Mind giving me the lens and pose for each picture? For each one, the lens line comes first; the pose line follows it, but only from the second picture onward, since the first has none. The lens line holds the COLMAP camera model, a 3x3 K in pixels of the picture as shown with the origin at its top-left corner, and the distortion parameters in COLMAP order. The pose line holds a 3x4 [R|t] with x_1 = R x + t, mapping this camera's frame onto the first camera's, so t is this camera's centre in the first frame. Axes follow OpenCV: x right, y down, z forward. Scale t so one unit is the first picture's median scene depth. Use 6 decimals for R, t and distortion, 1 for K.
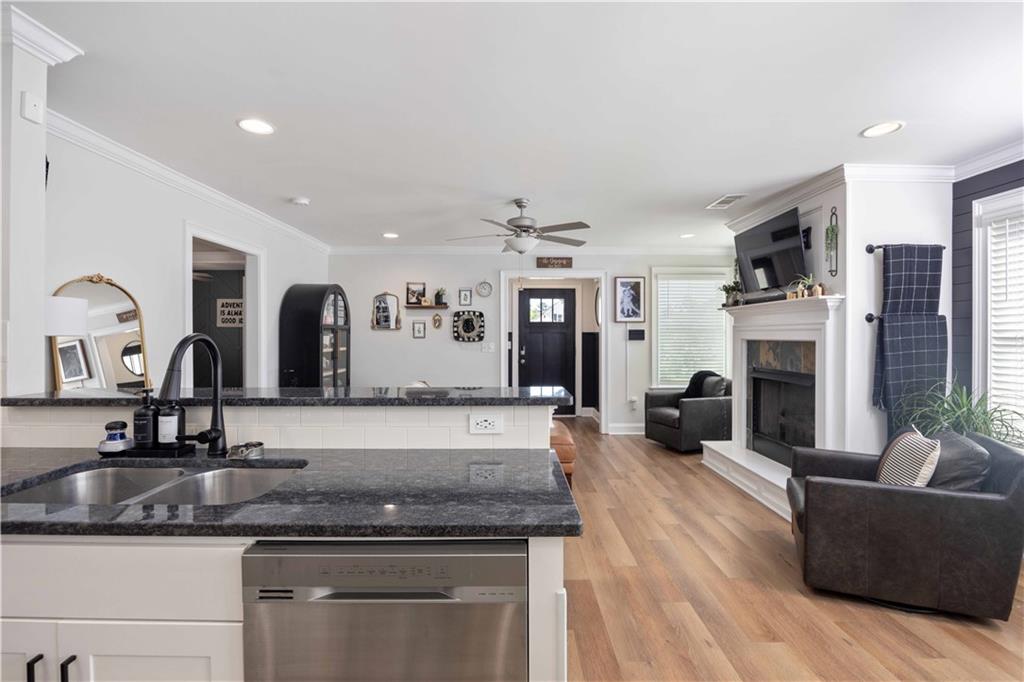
lens RADIAL K [[459.1, 0, 518.2], [0, 459.1, 339.9], [0, 0, 1]] dist [-0.012939, 0.000729]
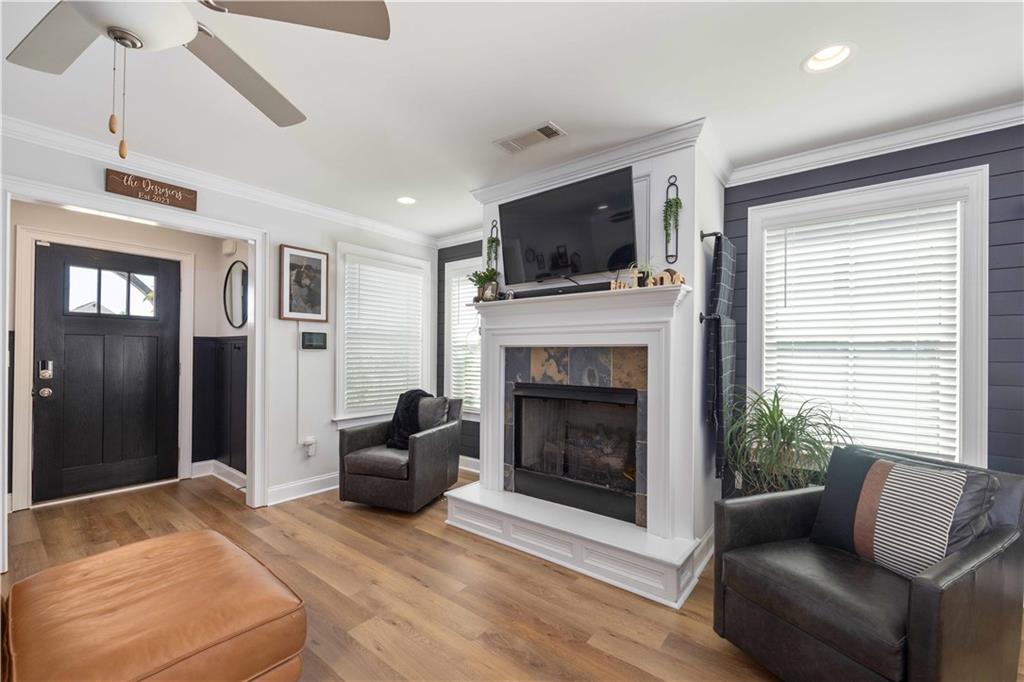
lens RADIAL K [[427.1, 0, 514.5], [0, 427.1, 352.5], [0, 0, 1]] dist [-0.003224, 0.000691]
pose [[0.635590, 0.006962, 0.771996, -0.028628], [0.001113, 0.999950, -0.009934, 0.012283], [-0.772026, 0.007173, 0.635550, 0.406732]]
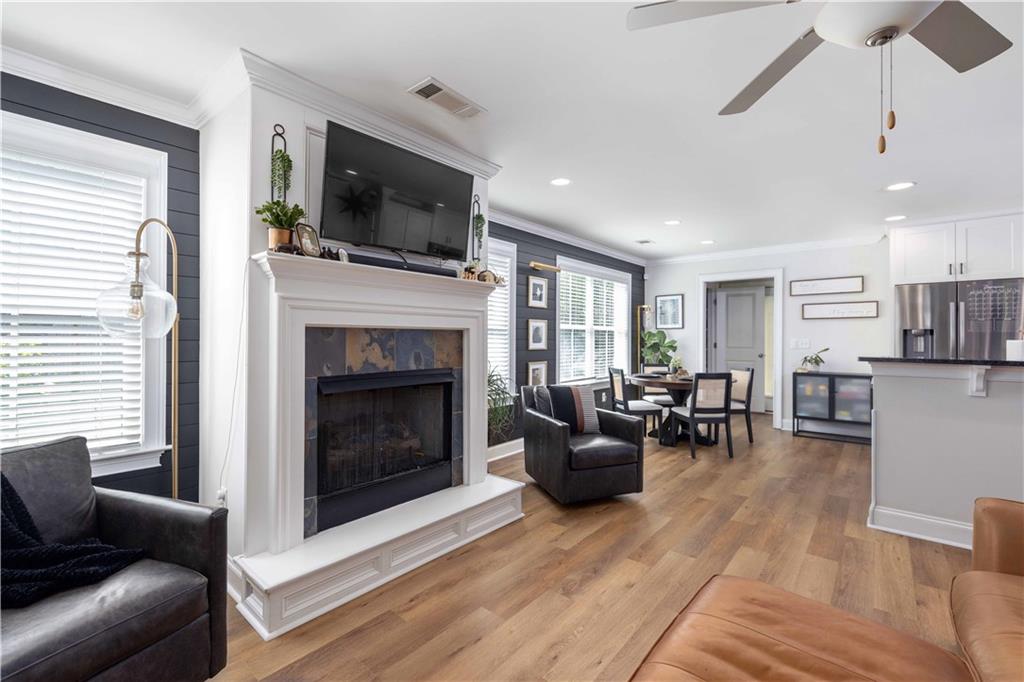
lens RADIAL K [[427.1, 0, 521.7], [0, 427.1, 337.9], [0, 0, 1]] dist [-0.003224, 0.000691]
pose [[-0.752250, -0.004740, 0.658861, 0.001643], [0.001334, 0.999961, 0.008717, 0.006984], [-0.658877, 0.007437, -0.752214, 0.902575]]
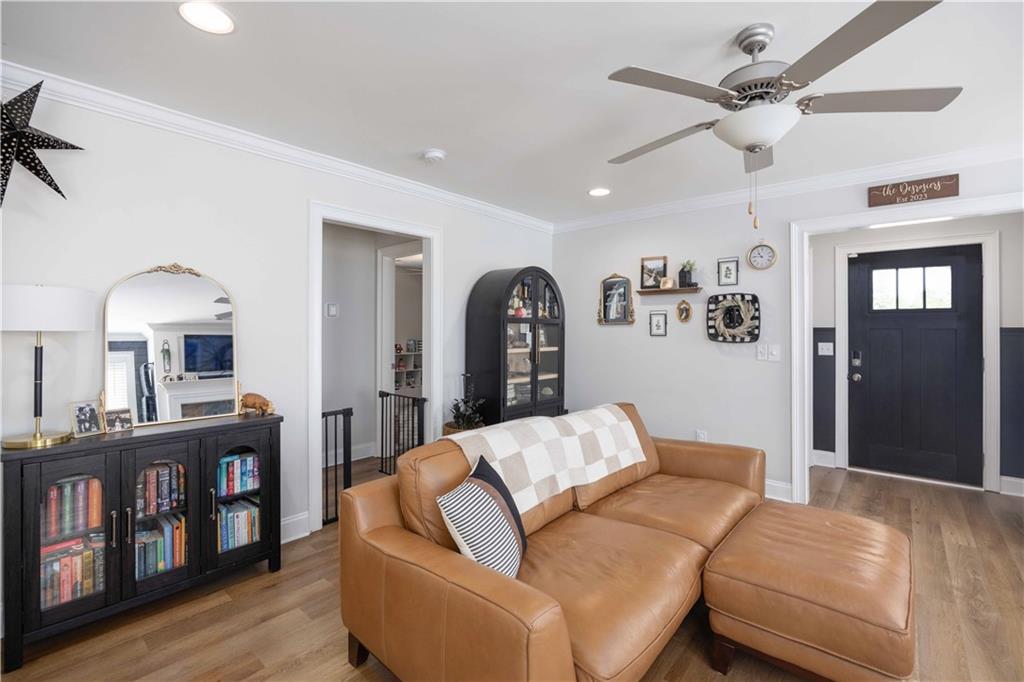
lens RADIAL K [[459.1, 0, 515.2], [0, 459.1, 329.8], [0, 0, 1]] dist [-0.012939, 0.000729]
pose [[0.750572, 0.001386, -0.660787, 0.083005], [-0.010752, 0.999891, -0.010115, -0.004194], [0.660701, 0.014697, 0.750505, 0.332375]]
